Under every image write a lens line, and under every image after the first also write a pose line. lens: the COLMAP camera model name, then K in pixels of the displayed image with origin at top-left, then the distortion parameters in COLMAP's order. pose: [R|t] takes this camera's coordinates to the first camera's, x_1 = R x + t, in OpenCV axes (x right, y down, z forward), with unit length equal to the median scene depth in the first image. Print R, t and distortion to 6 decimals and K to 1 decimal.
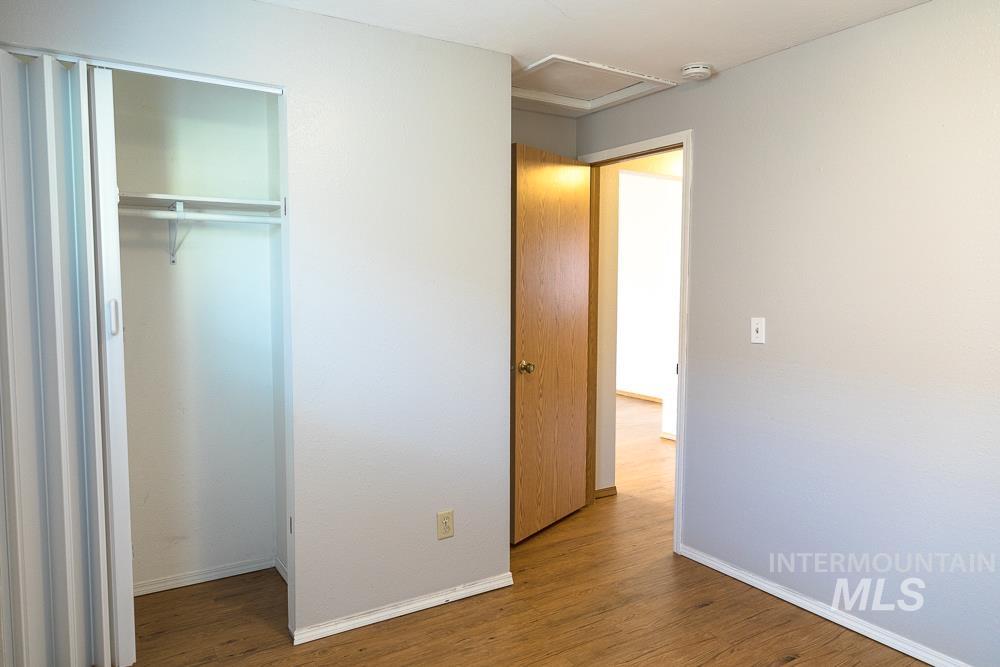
lens RADIAL K [[671.9, 0, 498.9], [0, 671.9, 330.7], [0, 0, 1]] dist [-0.001576, 0.002041]
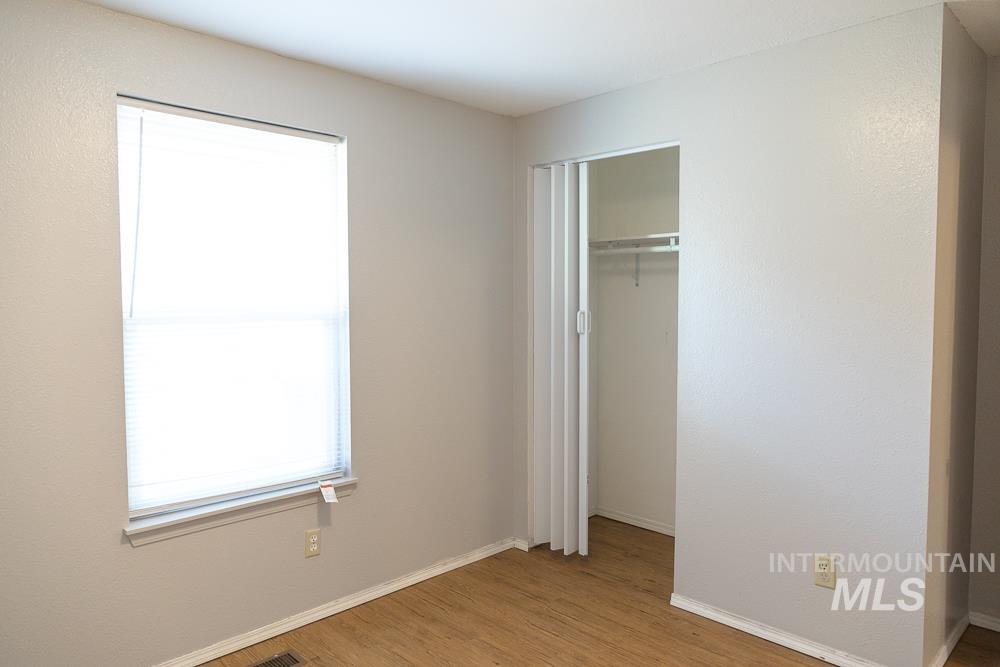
lens RADIAL K [[680.7, 0, 501.6], [0, 680.7, 330.9], [0, 0, 1]] dist [-0.002316, -0.000325]
pose [[0.214756, 0.046317, -0.975569, 0.777934], [-0.064371, 0.997374, 0.033182, -0.035417], [0.974544, 0.055673, 0.217173, 0.416011]]
